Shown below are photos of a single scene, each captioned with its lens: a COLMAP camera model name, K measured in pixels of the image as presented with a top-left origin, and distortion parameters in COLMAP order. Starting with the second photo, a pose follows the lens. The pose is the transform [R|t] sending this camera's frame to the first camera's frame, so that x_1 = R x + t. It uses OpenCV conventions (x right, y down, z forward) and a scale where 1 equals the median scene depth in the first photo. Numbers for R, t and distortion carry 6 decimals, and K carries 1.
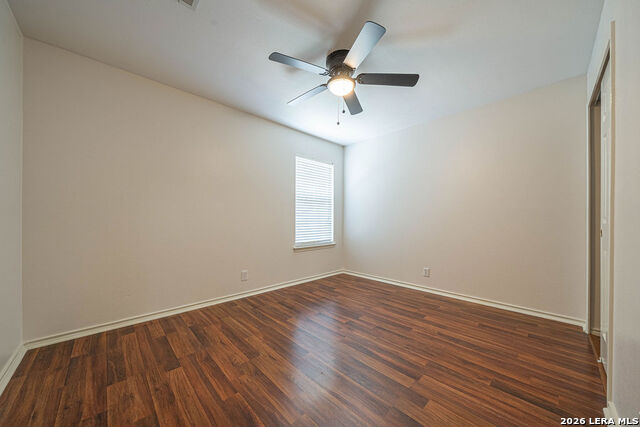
lens RADIAL K [[222.5, 0, 320.6], [0, 222.5, 218.5], [0, 0, 1]] dist [-0.002498, -0.000251]
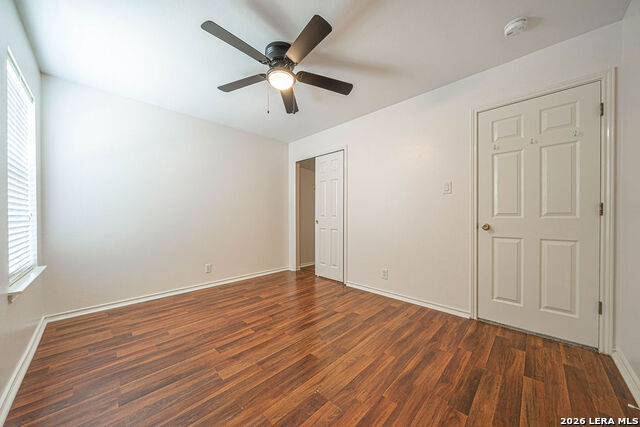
lens RADIAL K [[222.5, 0, 320.6], [0, 222.5, 218.5], [0, 0, 1]] dist [-0.002498, -0.000251]
pose [[-0.023347, -0.013962, 0.999630, -0.651063], [0.000477, 0.999902, 0.013977, 0.009180], [-0.999727, 0.000804, -0.023338, 0.644255]]
